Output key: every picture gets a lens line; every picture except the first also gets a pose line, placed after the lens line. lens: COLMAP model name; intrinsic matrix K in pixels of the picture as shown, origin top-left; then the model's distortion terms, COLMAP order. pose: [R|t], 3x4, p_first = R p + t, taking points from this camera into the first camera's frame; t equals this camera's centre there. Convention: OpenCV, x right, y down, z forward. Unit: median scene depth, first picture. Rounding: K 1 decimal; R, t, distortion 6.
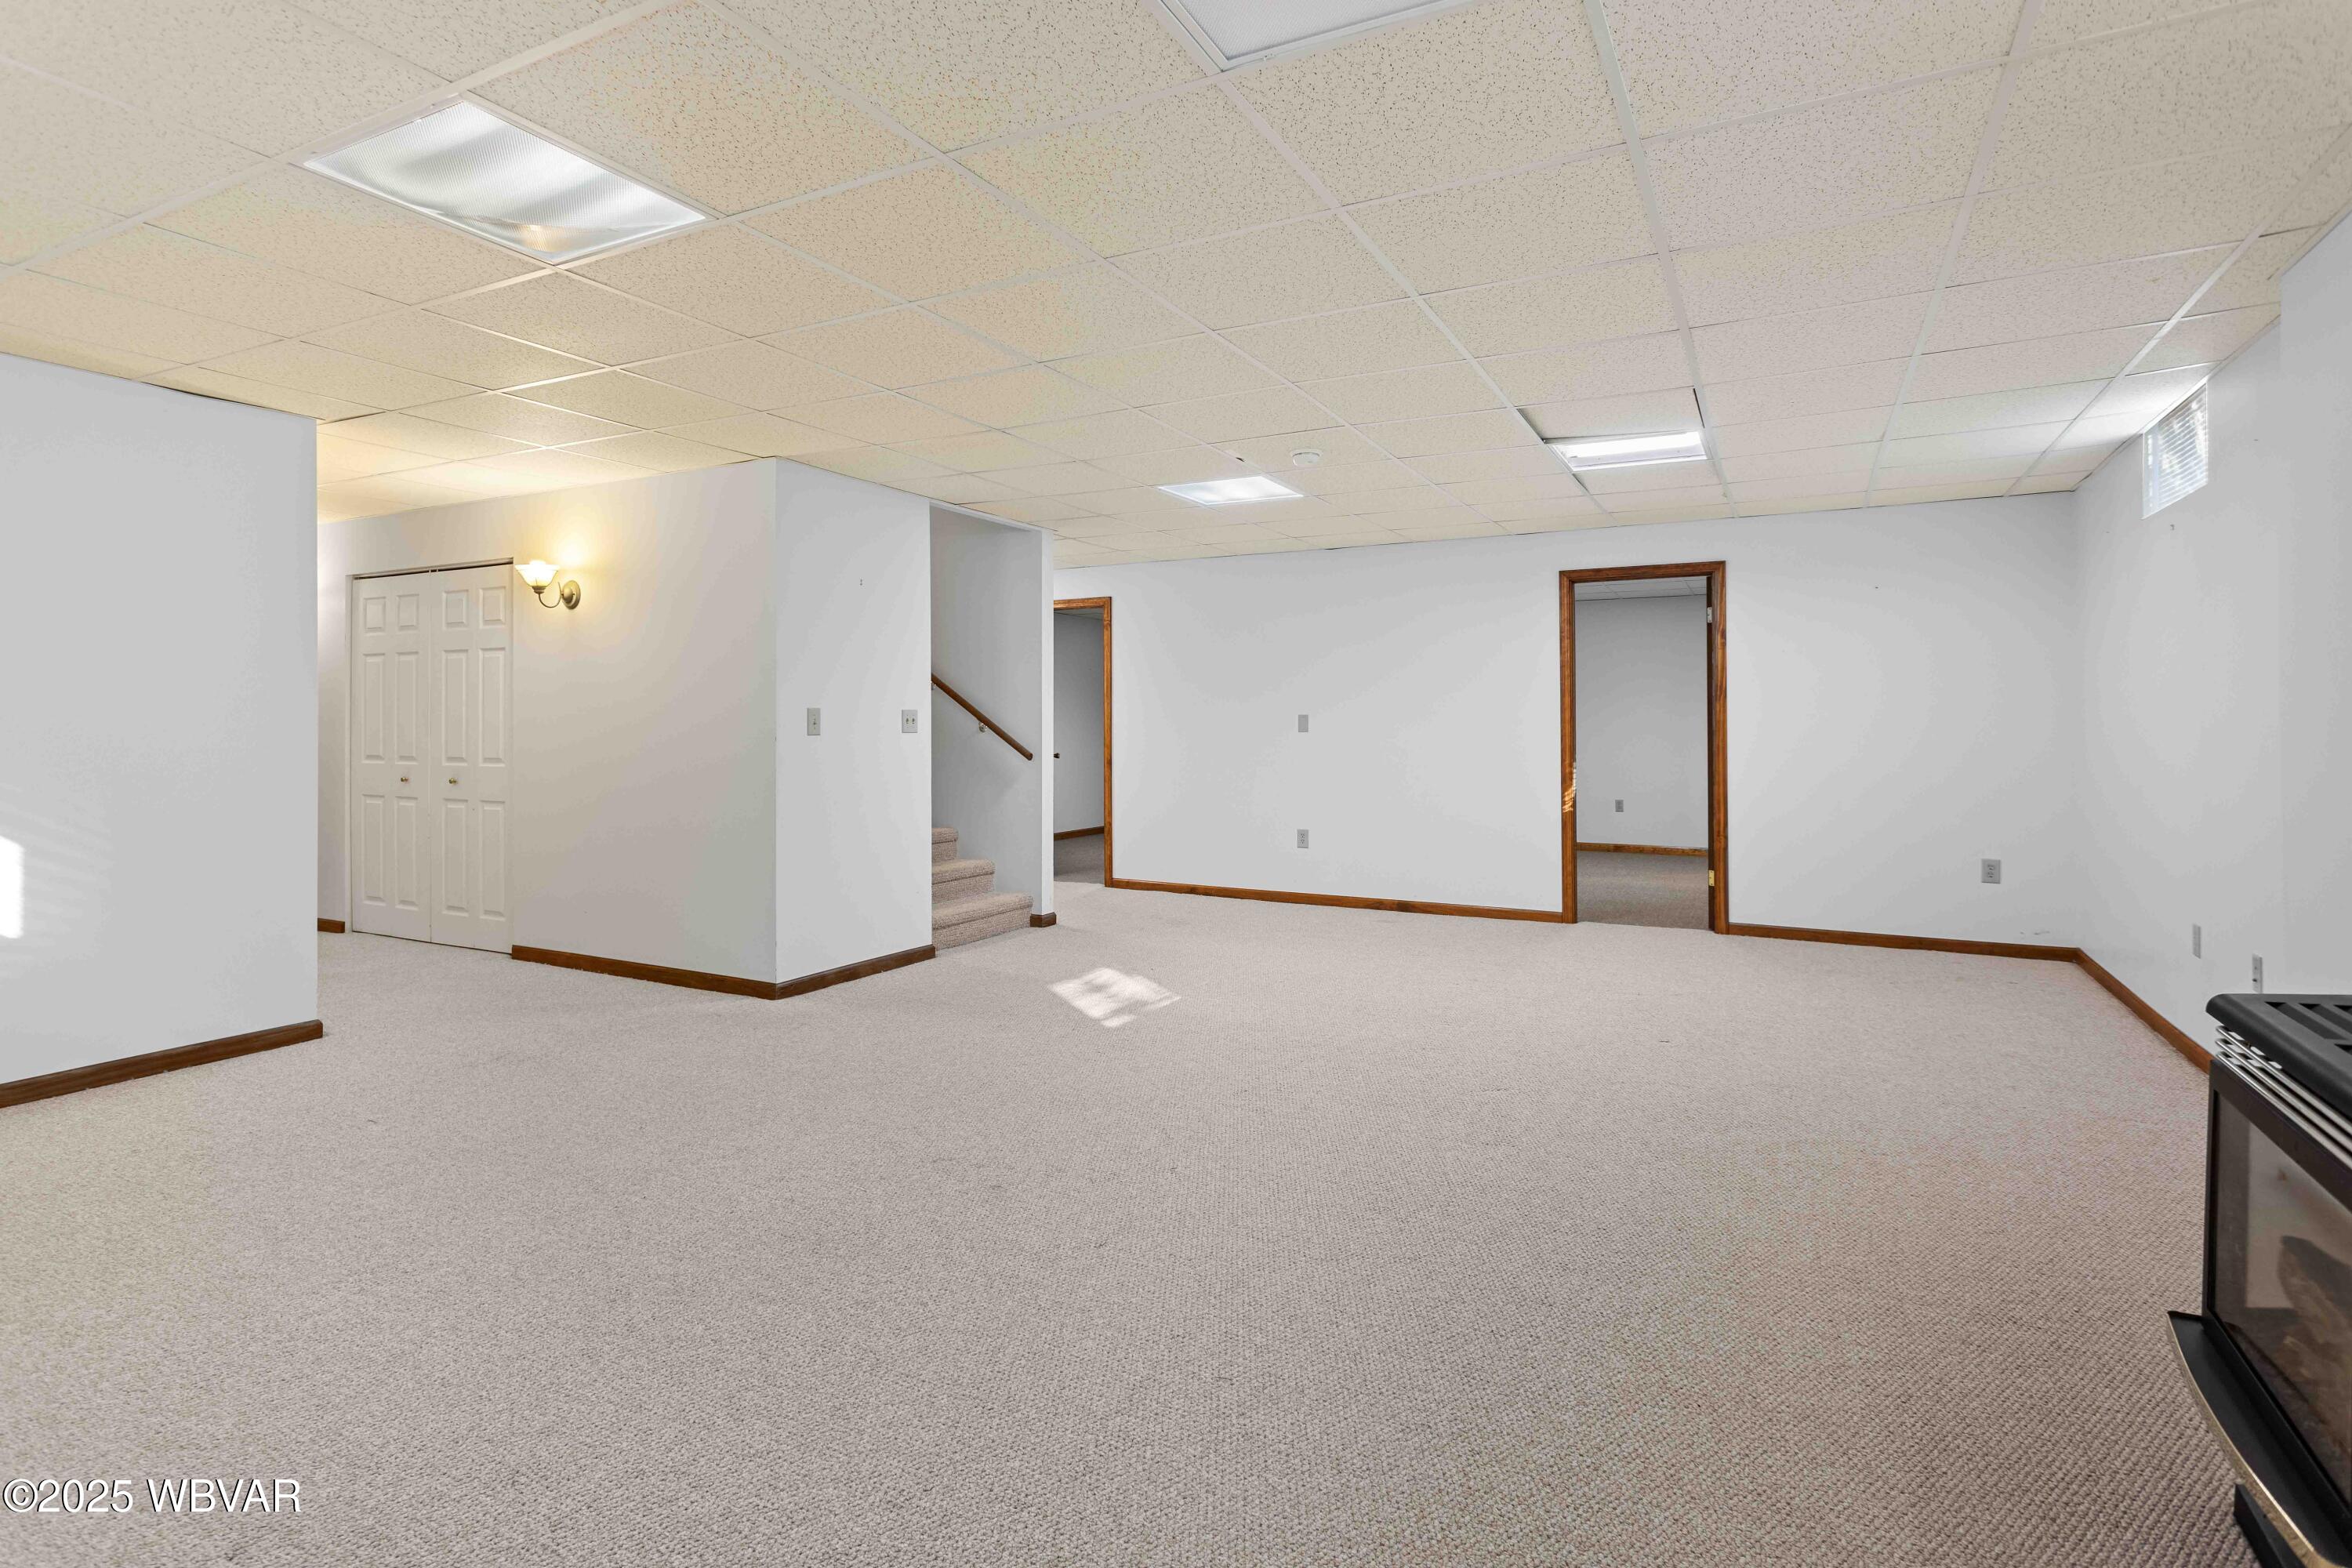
lens RADIAL K [[1155.8, 0, 1163.0], [0, 1155.8, 759.9], [0, 0, 1]] dist [0.004423, 0.000527]
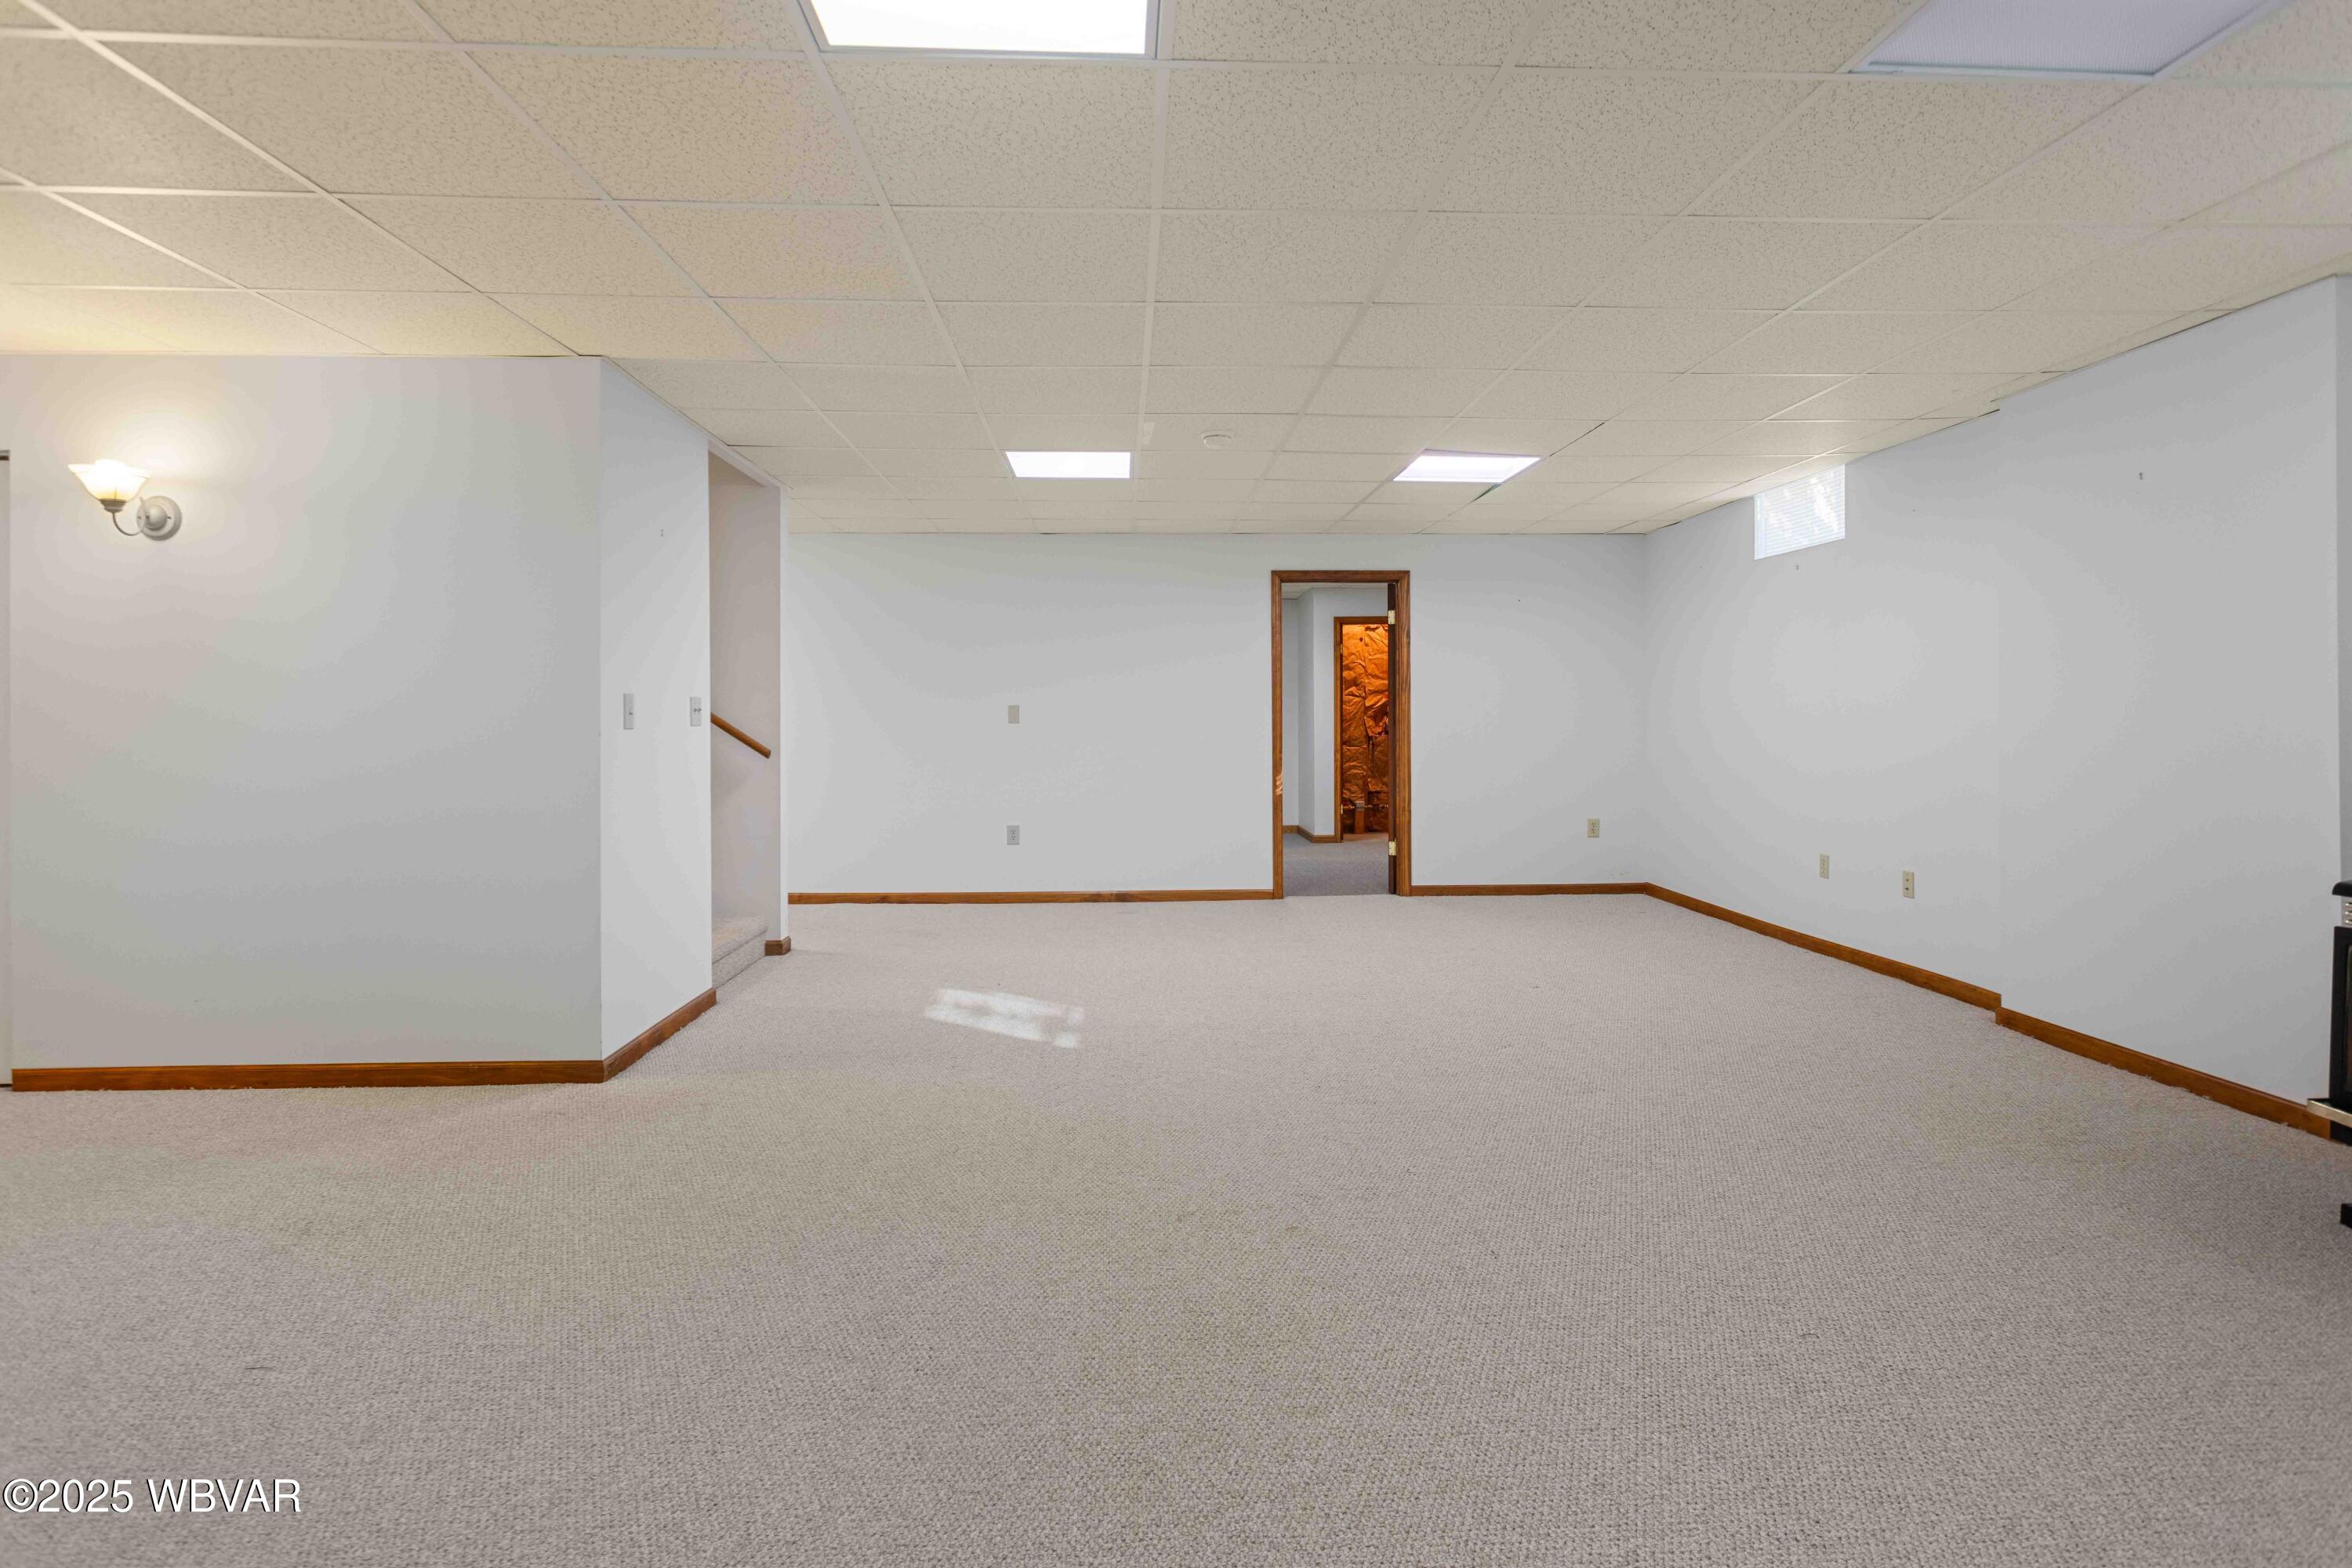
lens RADIAL K [[1167.4, 0, 1172.9], [0, 1167.4, 752.0], [0, 0, 1]] dist [-0.011916, 0.006965]
pose [[0.861087, -0.019634, 0.508079, -0.301423], [0.021174, 0.999772, 0.002748, -0.000466], [-0.508017, 0.008392, 0.861306, 0.122765]]
